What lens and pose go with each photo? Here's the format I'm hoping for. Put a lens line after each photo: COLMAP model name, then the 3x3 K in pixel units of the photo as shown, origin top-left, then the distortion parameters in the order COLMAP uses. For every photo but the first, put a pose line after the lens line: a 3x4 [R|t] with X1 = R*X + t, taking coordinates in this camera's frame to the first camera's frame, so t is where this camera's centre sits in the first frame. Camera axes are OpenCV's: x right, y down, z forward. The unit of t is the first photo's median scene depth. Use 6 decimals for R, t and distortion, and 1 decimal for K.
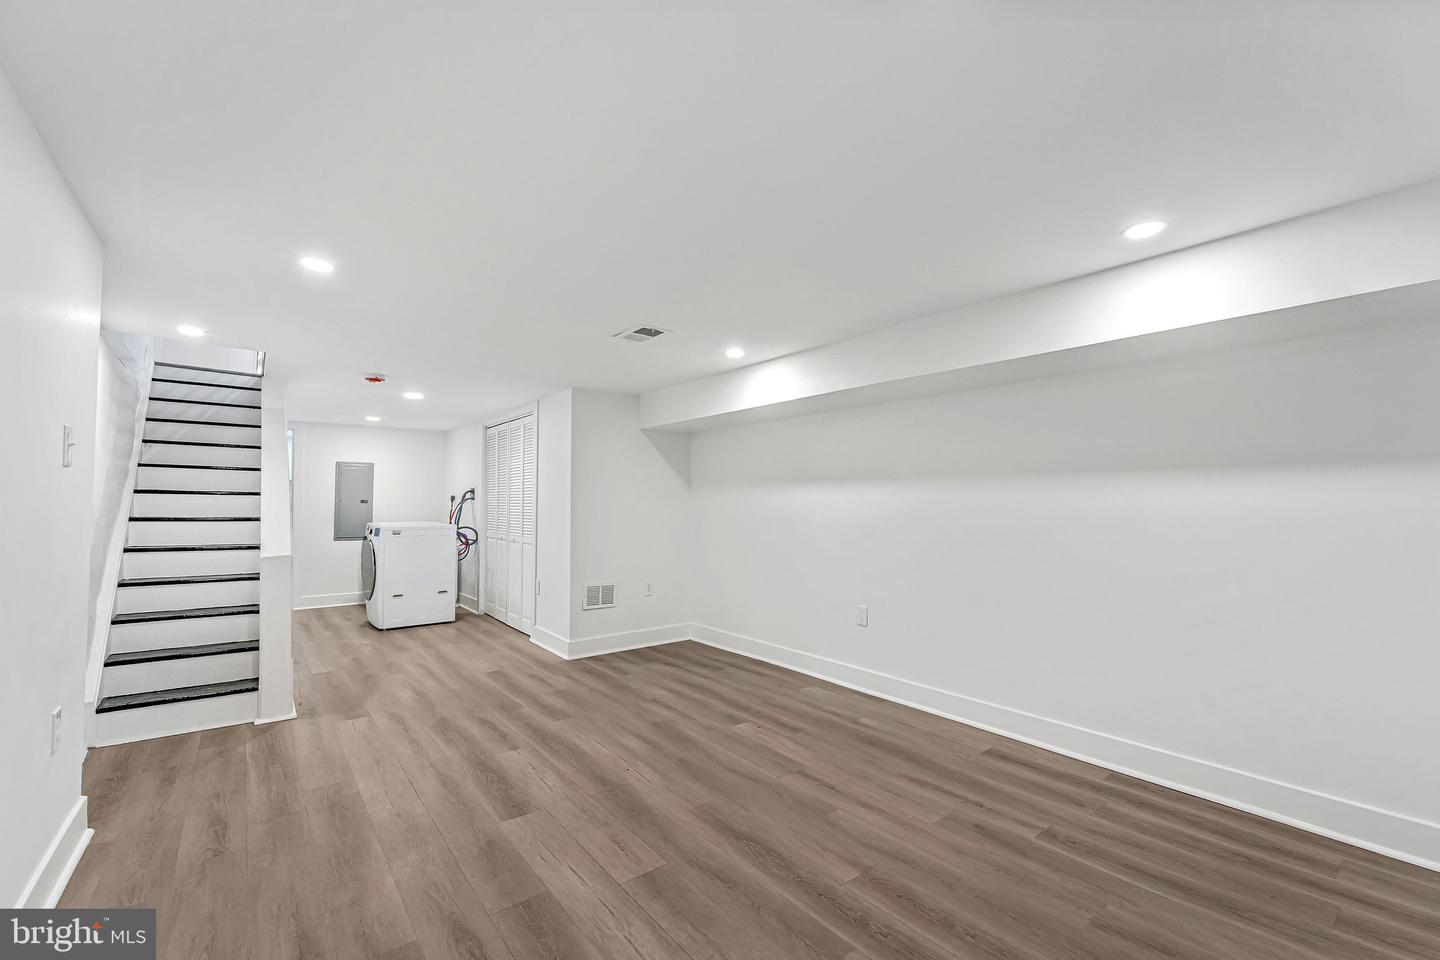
lens RADIAL K [[594.3, 0, 723.4], [0, 594.3, 485.0], [0, 0, 1]] dist [-0.000135, -0.001241]
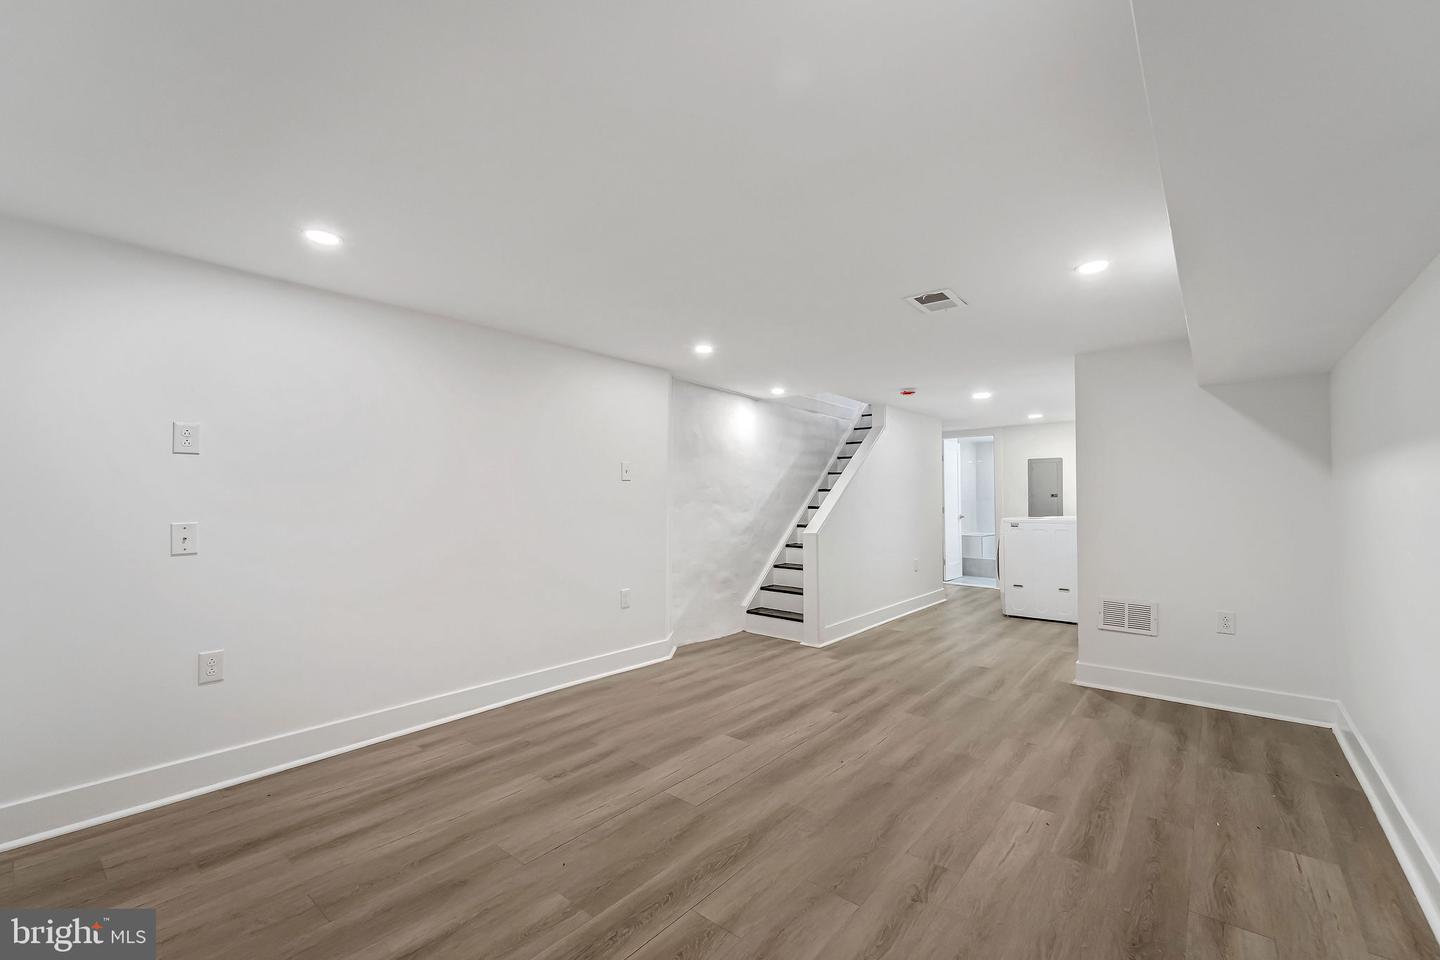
lens RADIAL K [[594.3, 0, 725.4], [0, 594.3, 485.9], [0, 0, 1]] dist [-0.000135, -0.001241]
pose [[0.216926, -0.021476, -0.975952, 0.640578], [0.030189, 0.999427, -0.015283, 0.021748], [0.975721, -0.026147, 0.217450, 0.498339]]
